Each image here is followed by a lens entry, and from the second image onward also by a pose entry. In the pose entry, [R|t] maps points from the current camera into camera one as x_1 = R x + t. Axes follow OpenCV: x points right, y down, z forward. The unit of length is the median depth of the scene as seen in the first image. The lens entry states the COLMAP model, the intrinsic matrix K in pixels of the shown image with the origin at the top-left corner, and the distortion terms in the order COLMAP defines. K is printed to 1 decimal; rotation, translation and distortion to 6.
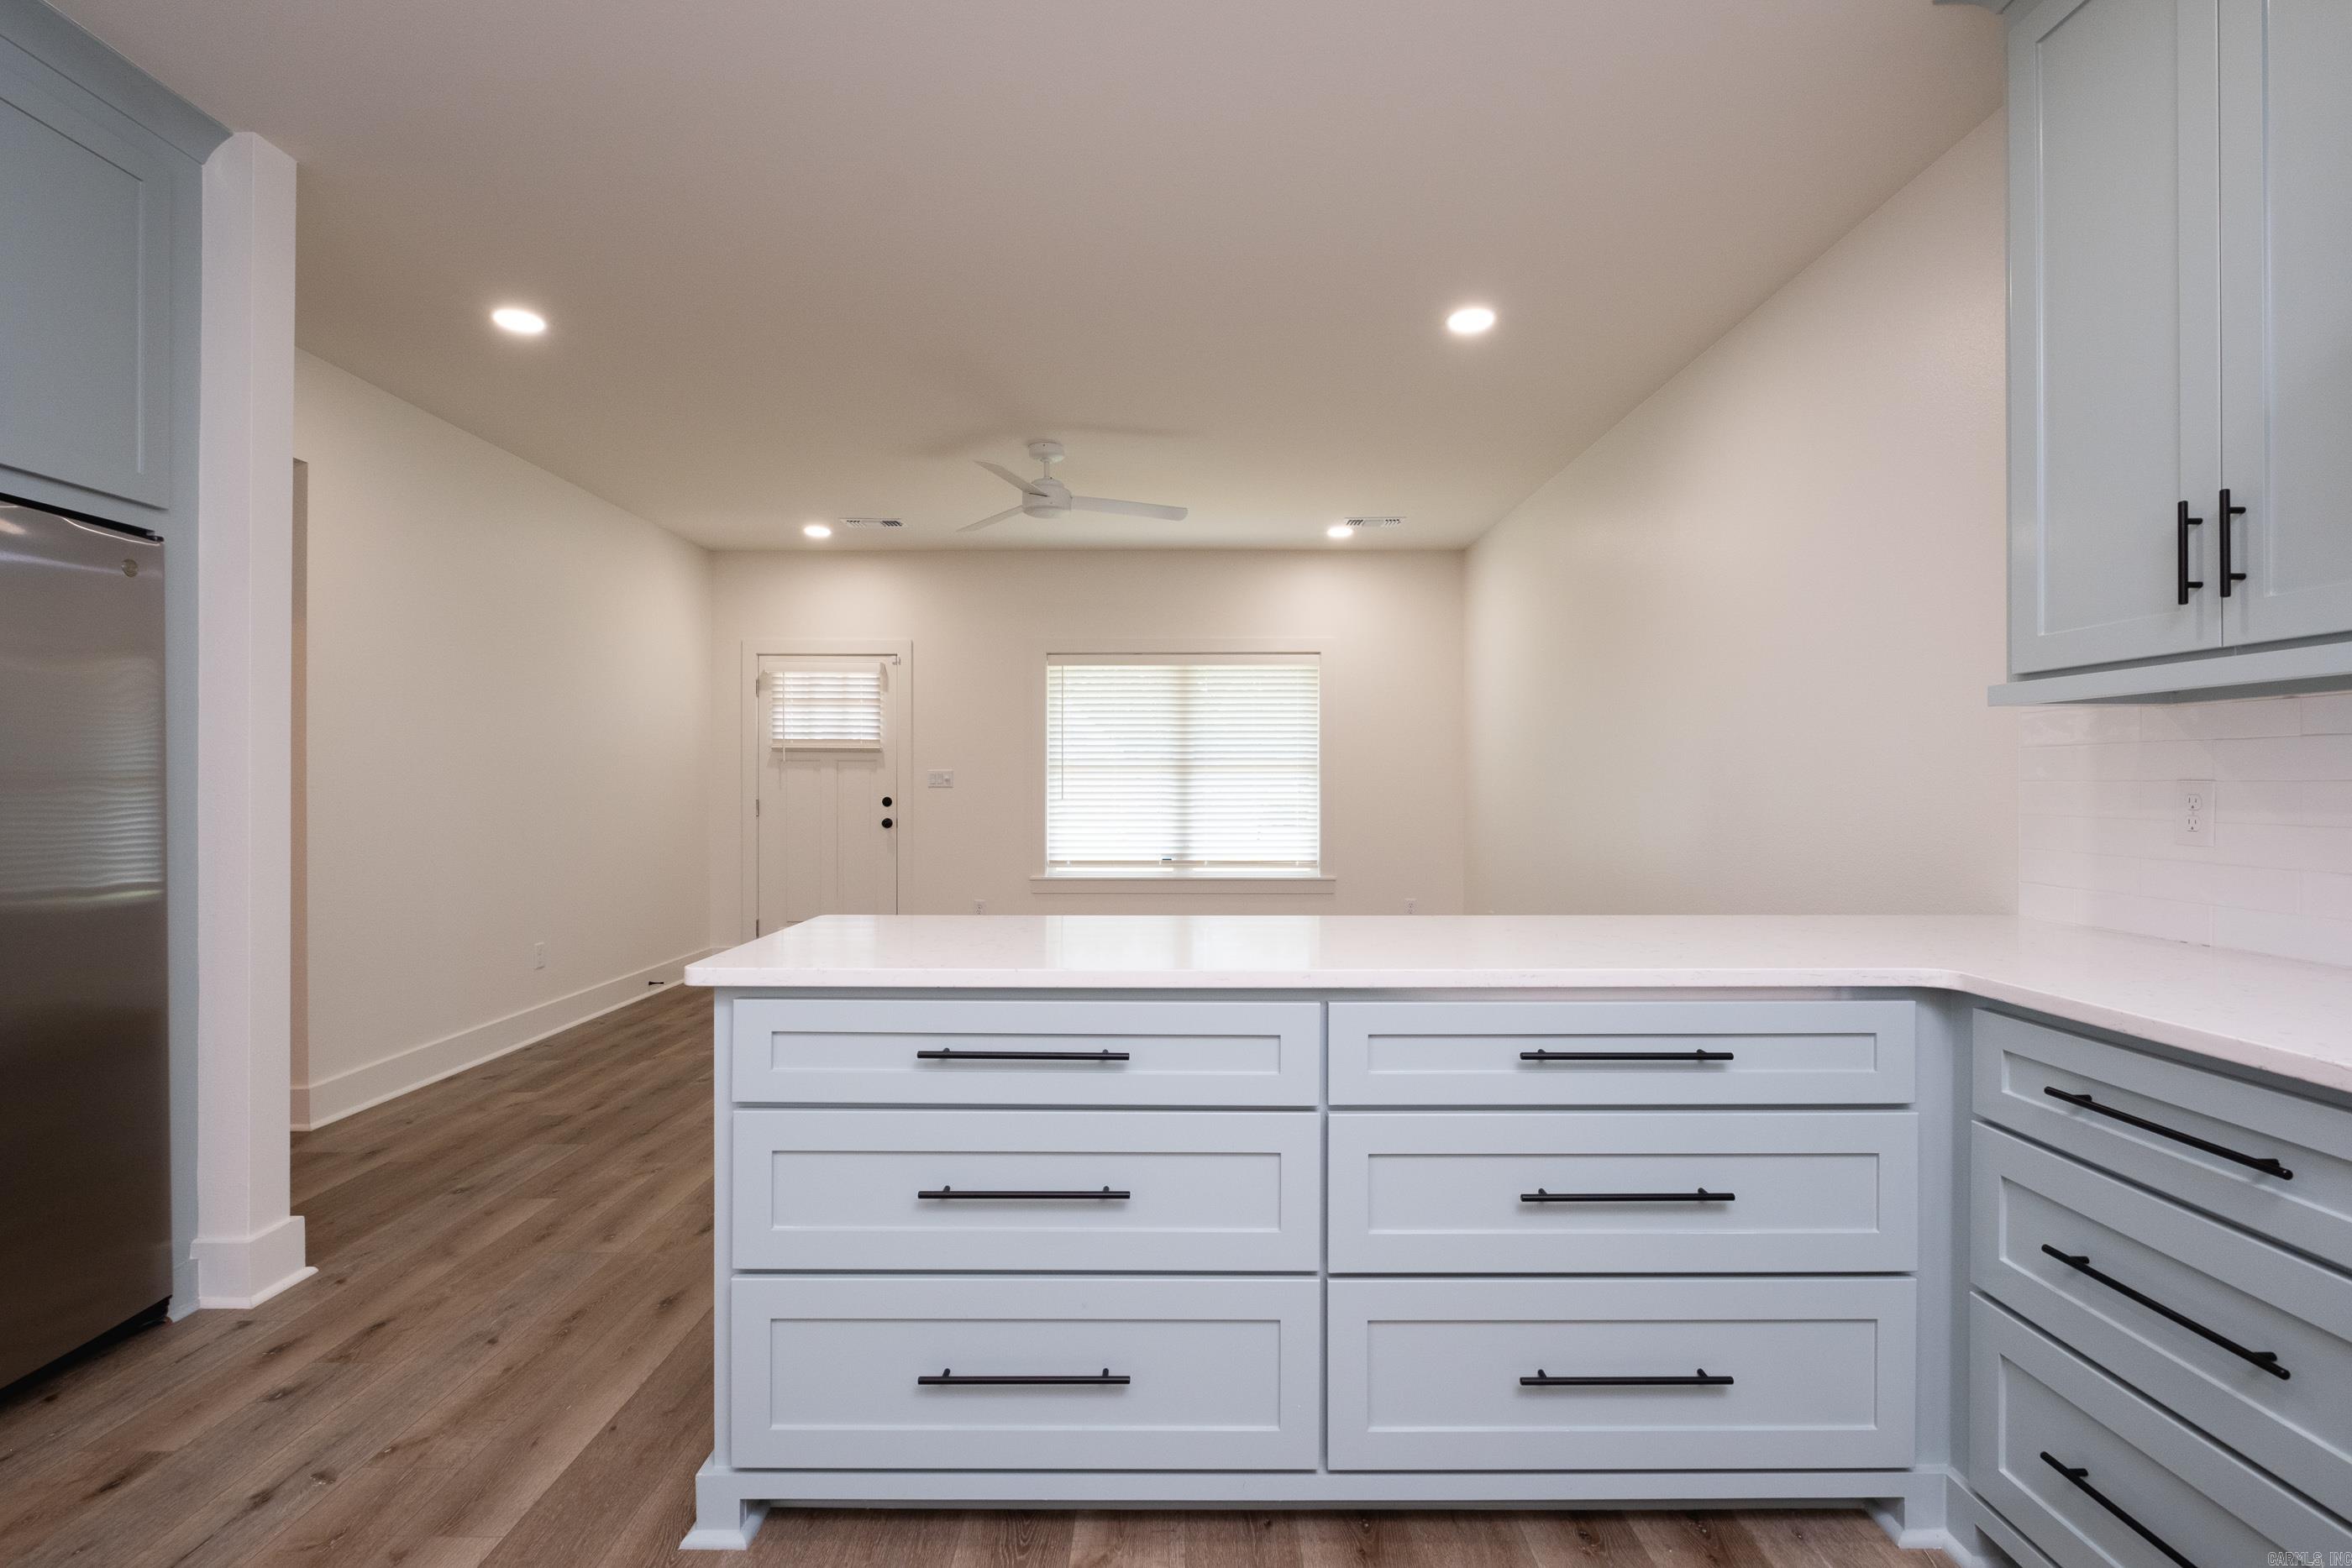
lens RADIAL K [[1129.5, 0, 1175.7], [0, 1129.5, 783.8], [0, 0, 1]] dist [0.001343, 0.000374]
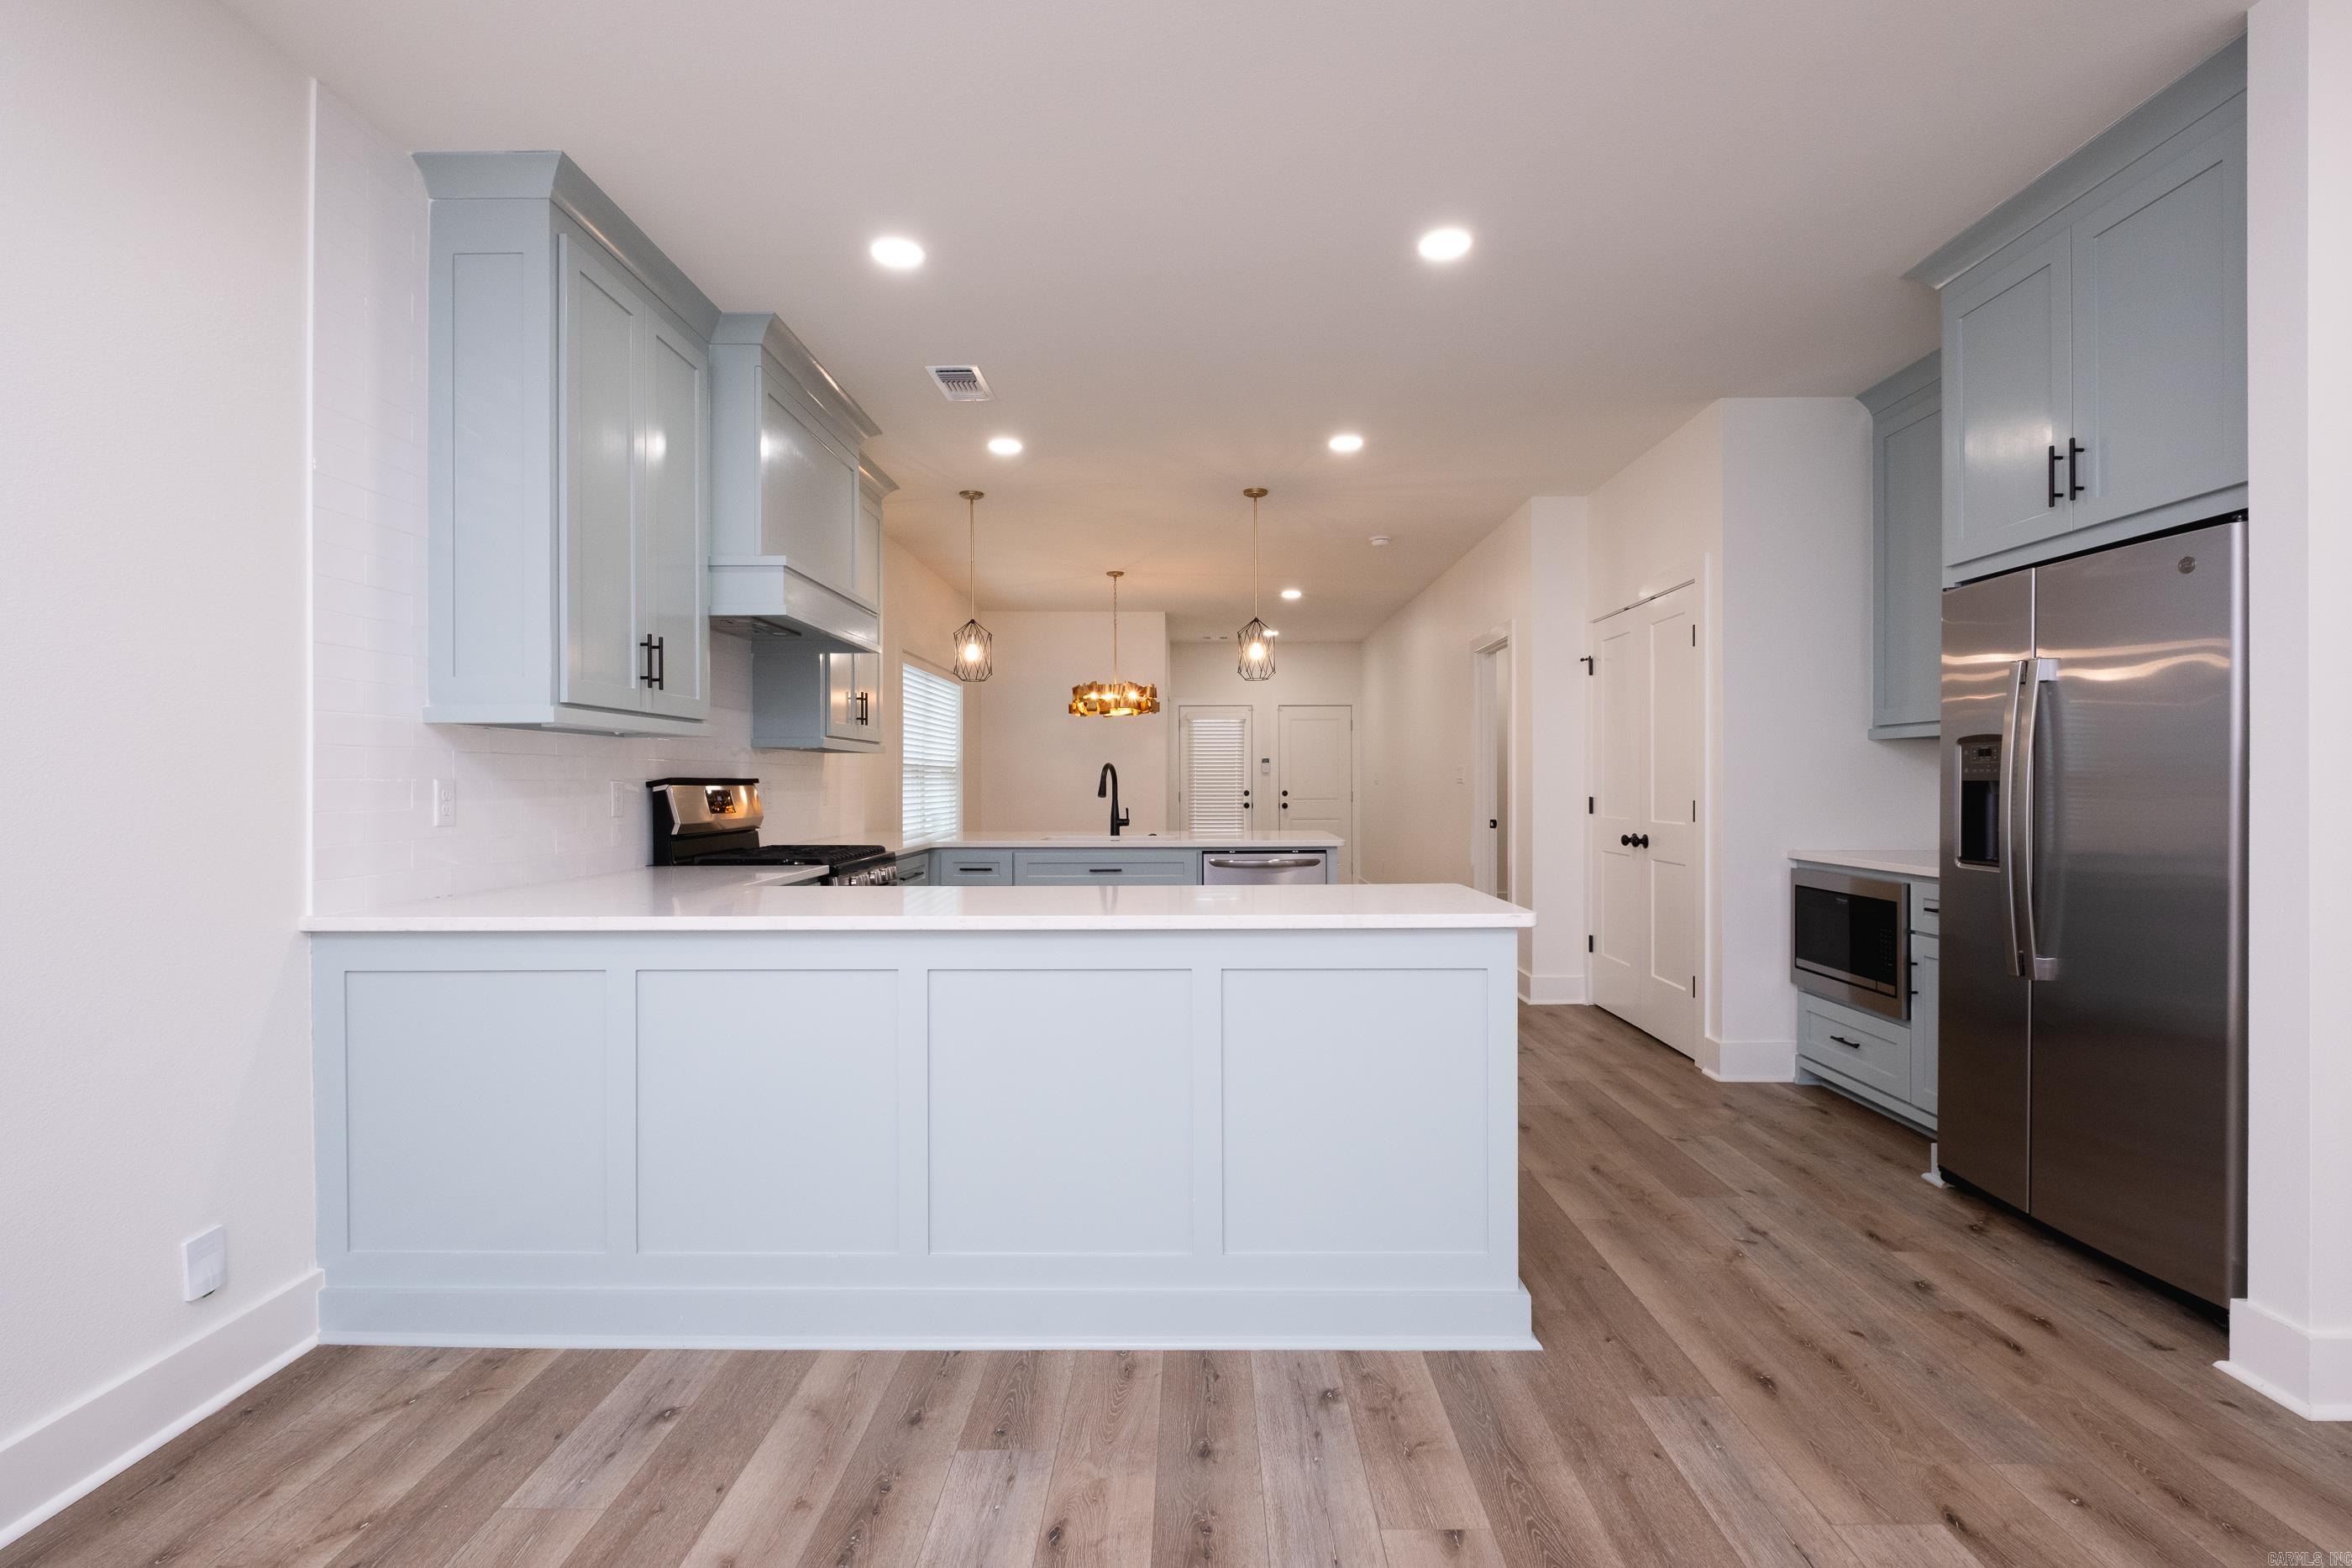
lens RADIAL K [[1129.5, 0, 1175.1], [0, 1129.5, 784.4], [0, 0, 1]] dist [0.001343, 0.000374]
pose [[-0.999866, 0.006081, 0.015168, -0.019465], [0.006110, 0.999980, 0.001829, 0.001119], [-0.015157, 0.001921, -0.999883, 2.116200]]
